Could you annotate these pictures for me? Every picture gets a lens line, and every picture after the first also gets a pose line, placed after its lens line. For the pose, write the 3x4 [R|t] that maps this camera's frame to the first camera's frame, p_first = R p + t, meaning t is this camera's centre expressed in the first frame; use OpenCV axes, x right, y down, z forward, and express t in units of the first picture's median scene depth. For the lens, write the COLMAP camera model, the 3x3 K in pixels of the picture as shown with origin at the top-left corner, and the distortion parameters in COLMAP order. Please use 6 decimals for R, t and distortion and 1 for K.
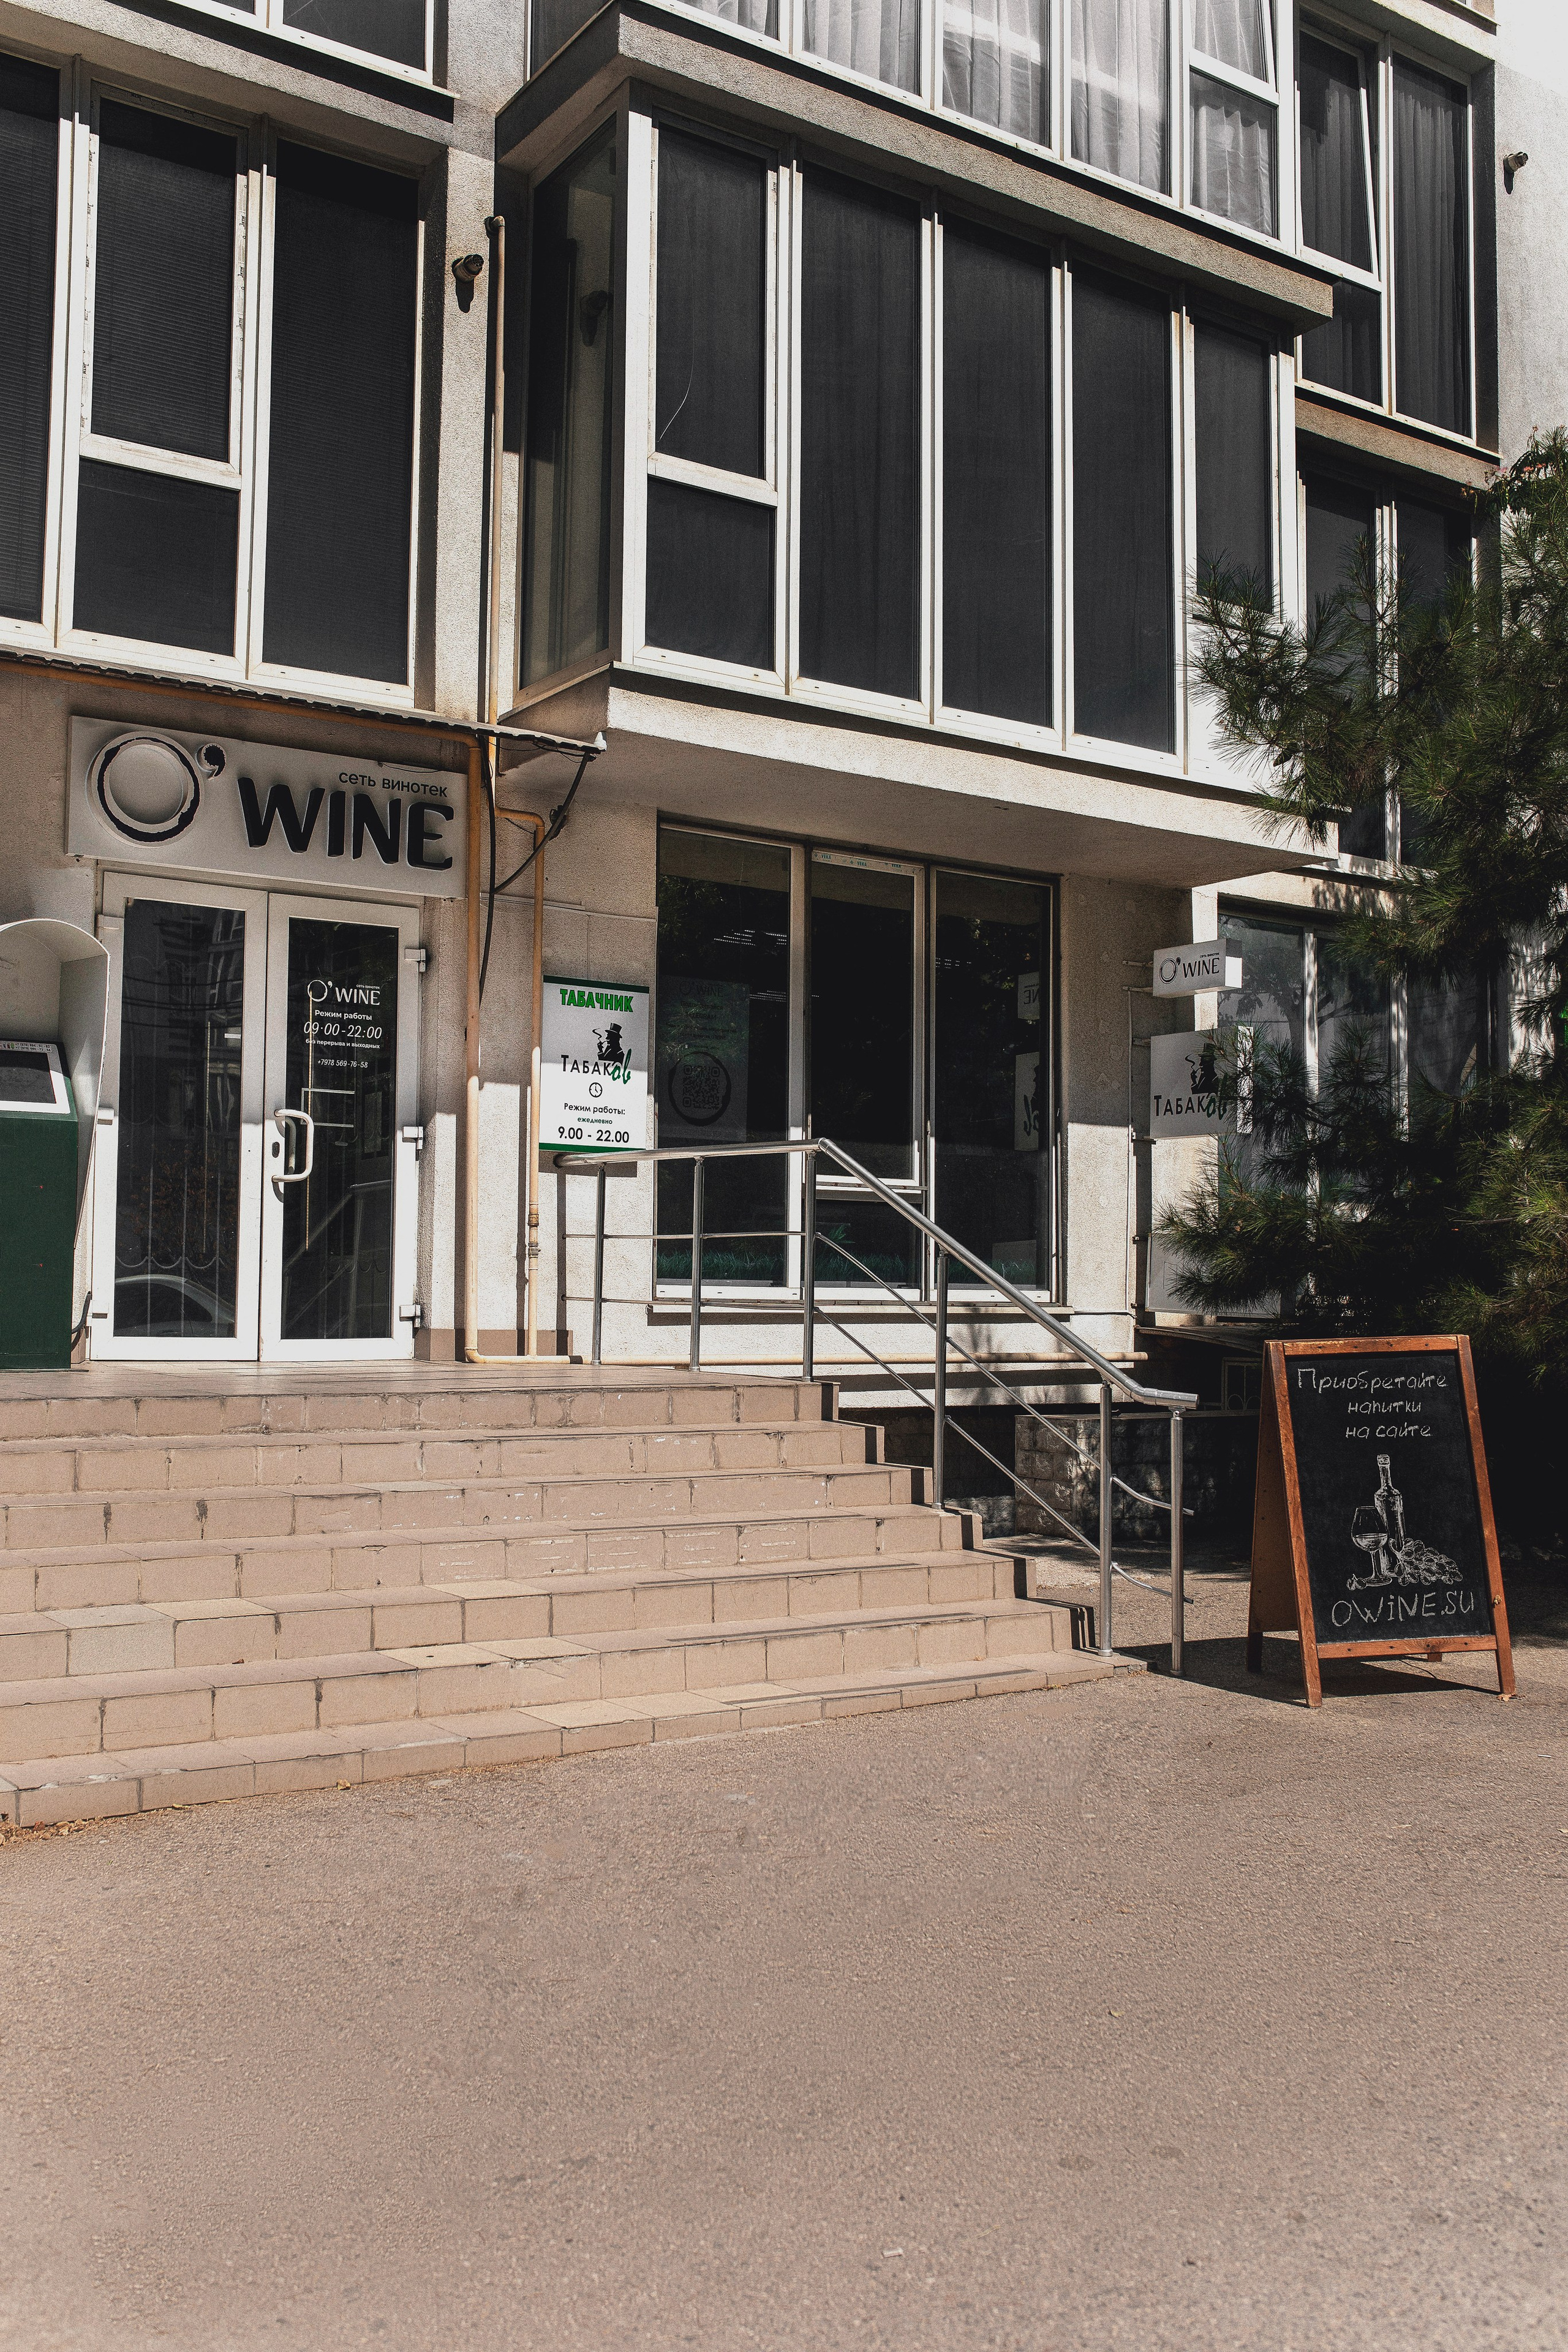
lens RADIAL K [[2285.4, 0, 784.0], [0, 2285.4, 1176.0], [0, 0, 1]] dist [-0.076485, 0.000104]
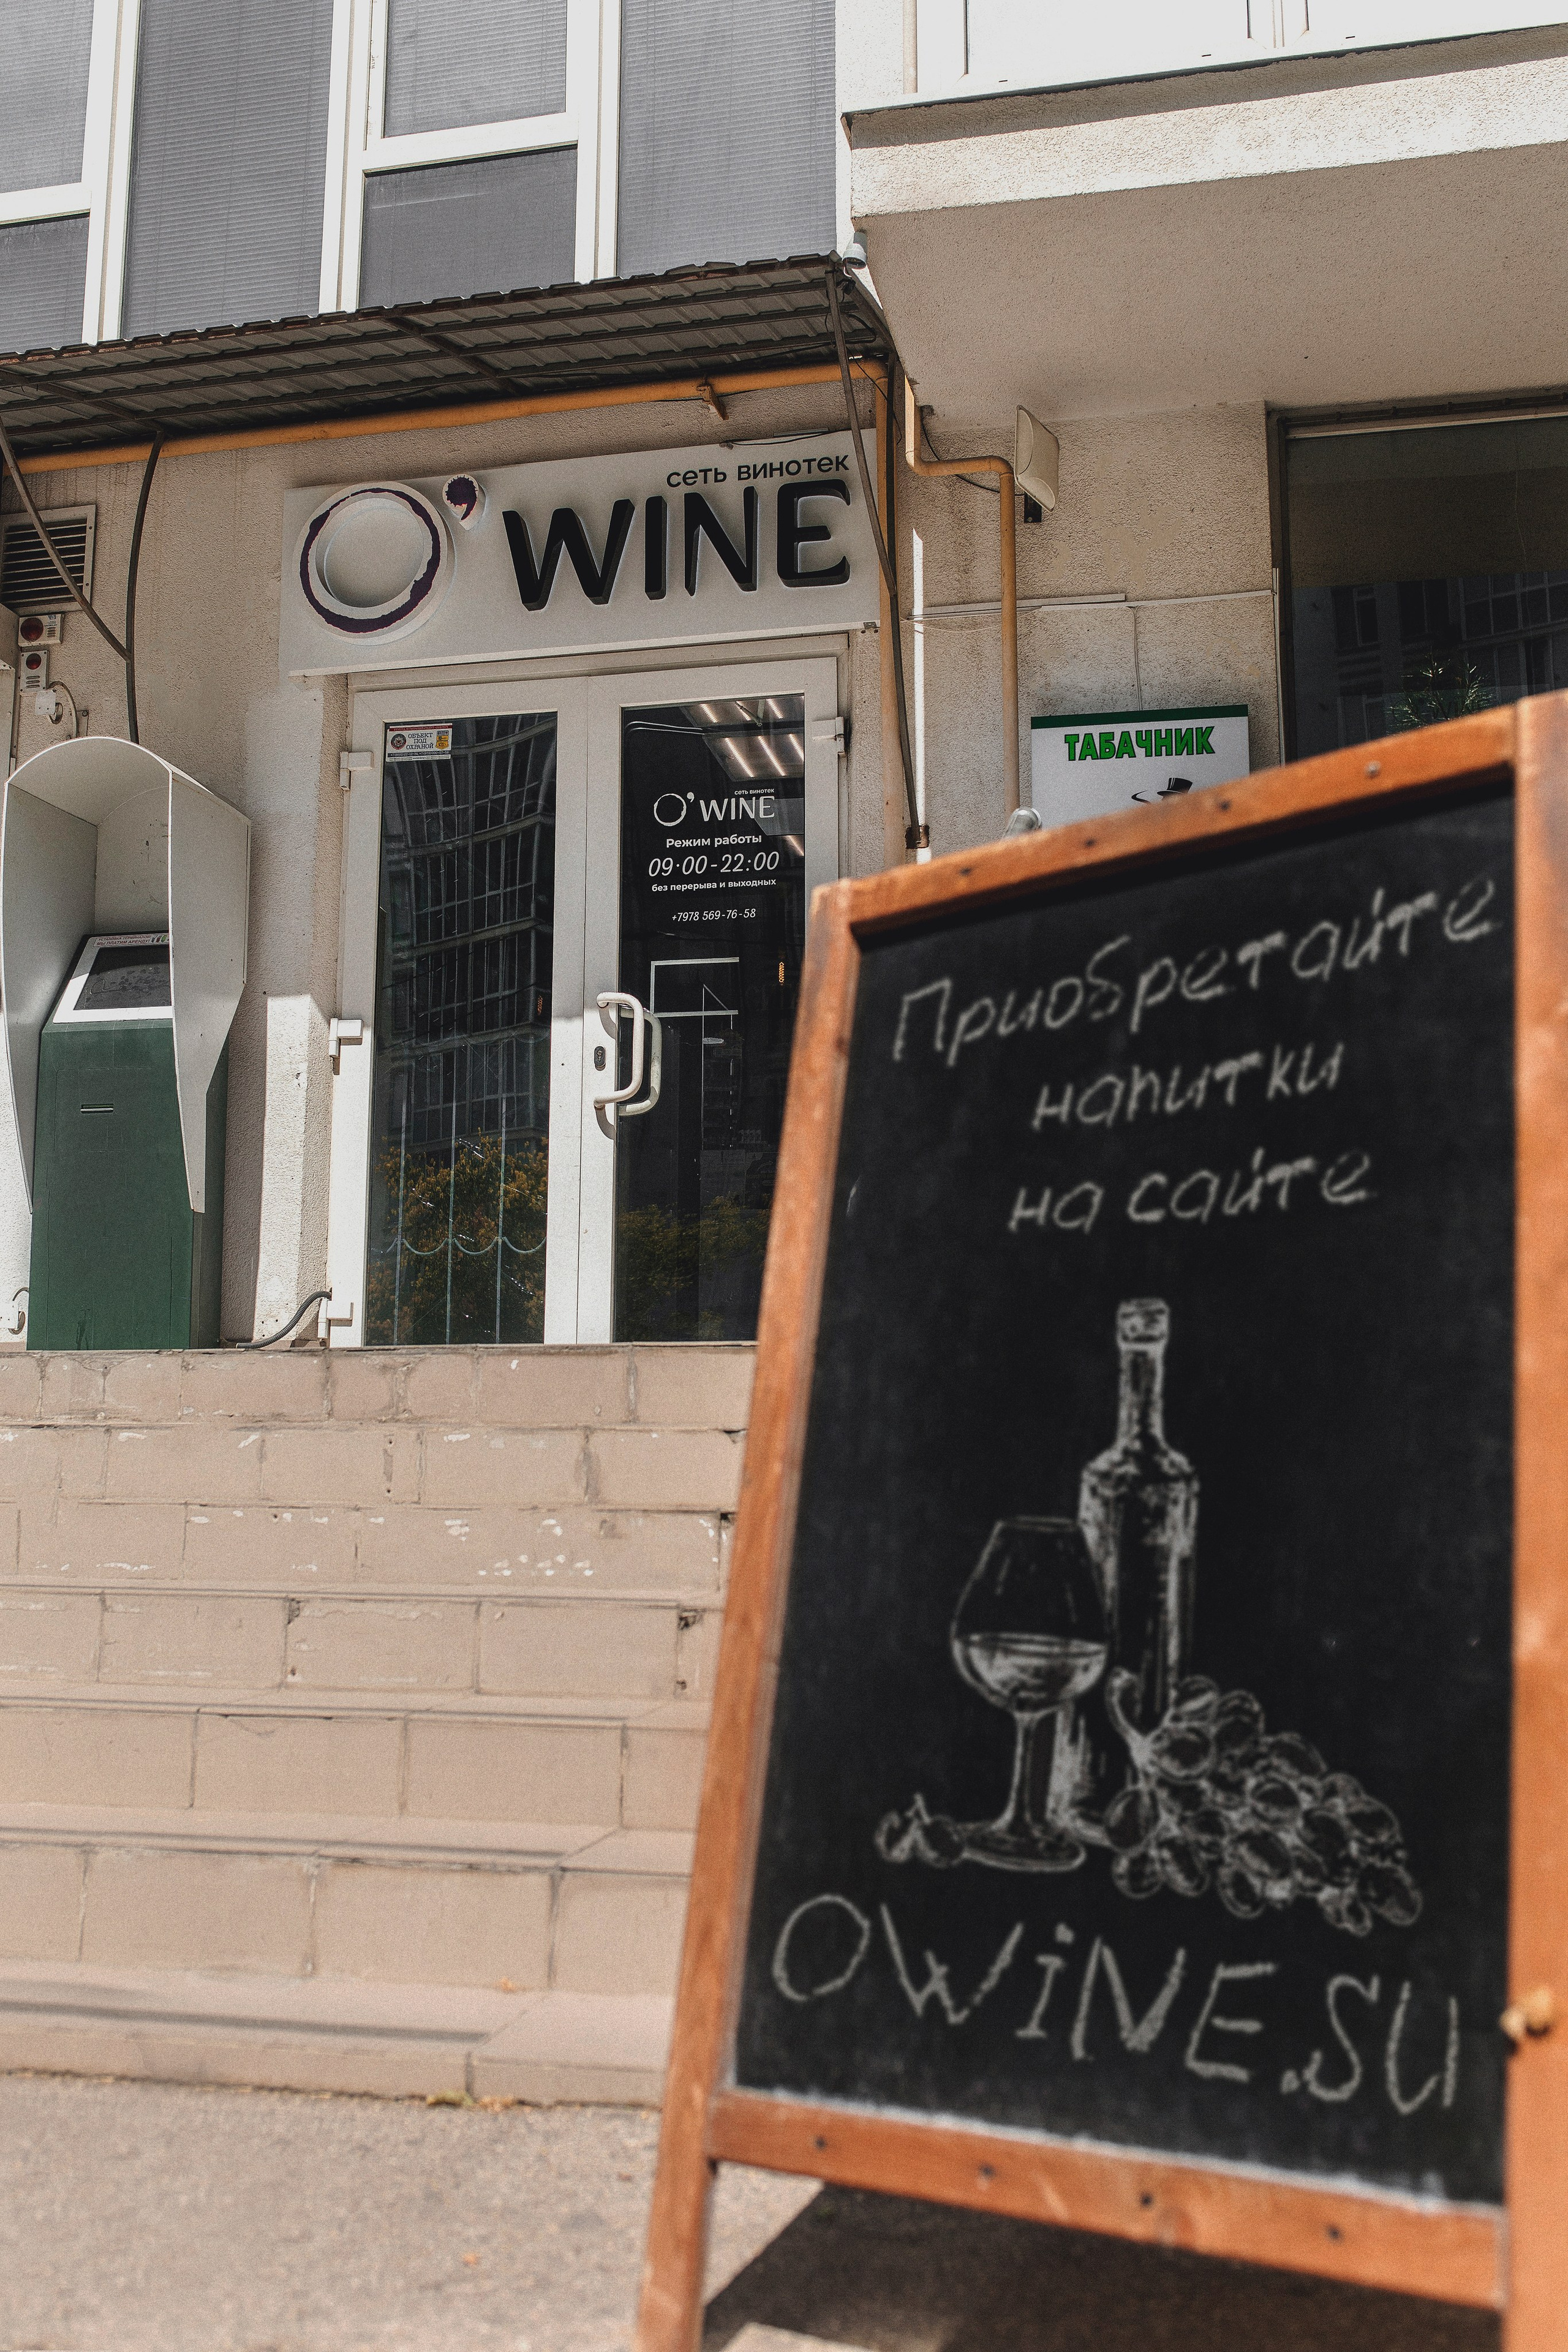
lens RADIAL K [[2377.5, 0, 783.0], [0, 2377.5, 1123.6], [0, 0, 1]] dist [-0.053707, -0.003983]
pose [[0.657288, -0.127789, -0.742726, 0.305958], [0.038533, 0.989929, -0.136221, 0.099922], [0.752653, 0.060917, 0.655593, 0.595446]]
